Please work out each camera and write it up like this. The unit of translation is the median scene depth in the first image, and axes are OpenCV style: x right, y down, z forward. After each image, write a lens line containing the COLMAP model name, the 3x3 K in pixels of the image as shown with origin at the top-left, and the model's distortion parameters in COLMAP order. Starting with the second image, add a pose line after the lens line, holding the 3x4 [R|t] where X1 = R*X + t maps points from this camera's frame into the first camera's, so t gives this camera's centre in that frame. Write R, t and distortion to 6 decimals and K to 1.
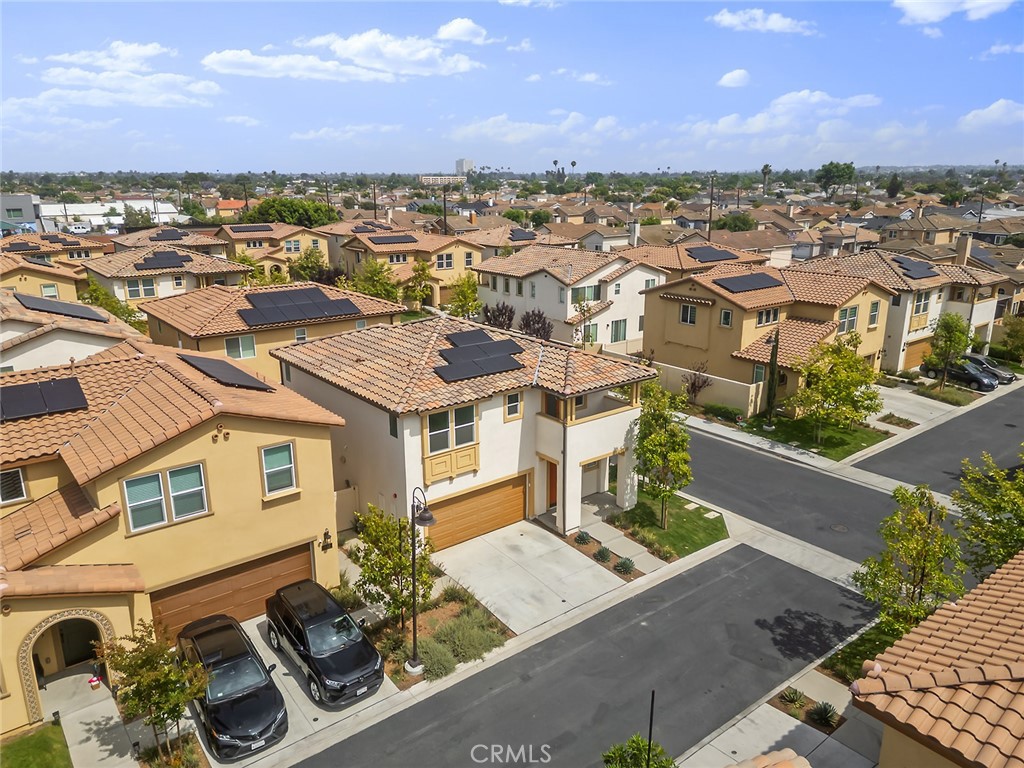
lens RADIAL K [[735.3, 0, 512.4], [0, 735.3, 387.1], [0, 0, 1]] dist [0.072793, -0.070317]
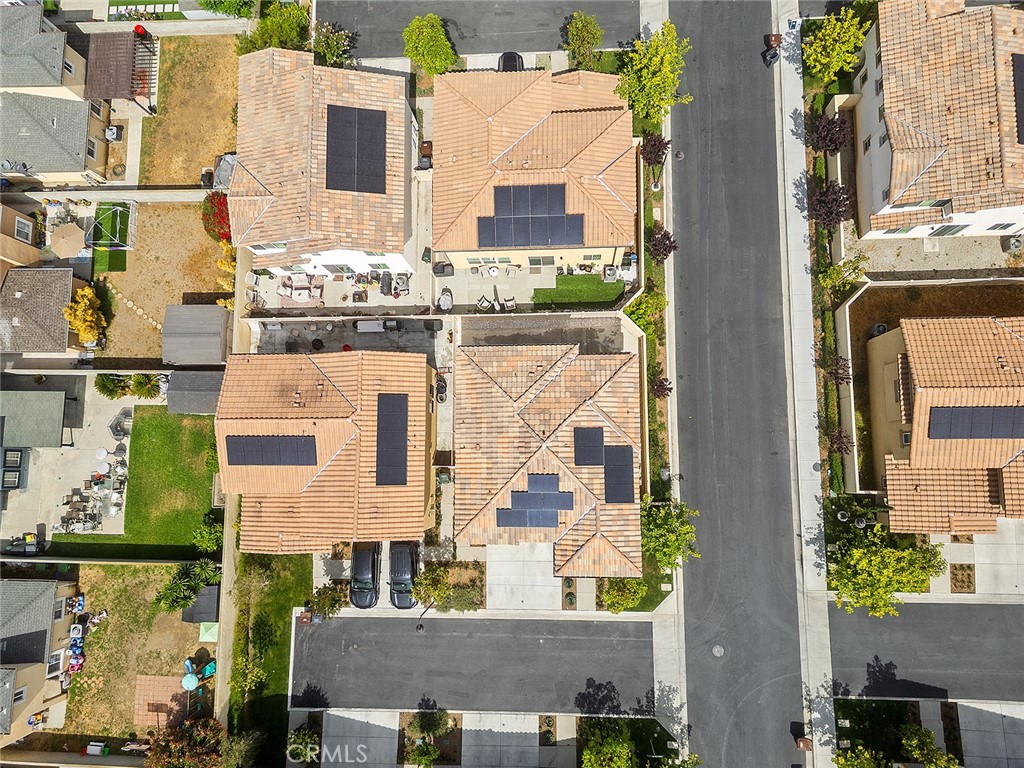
lens RADIAL K [[719.0, 0, 512.0], [0, 719.0, 384.0], [0, 0, 1]] dist [0.065514, -0.054034]
pose [[0.782251, 0.605506, -0.146448, -0.017033], [-0.089725, 0.342141, 0.935355, -1.488516], [0.616468, -0.718542, 0.321969, 0.691053]]
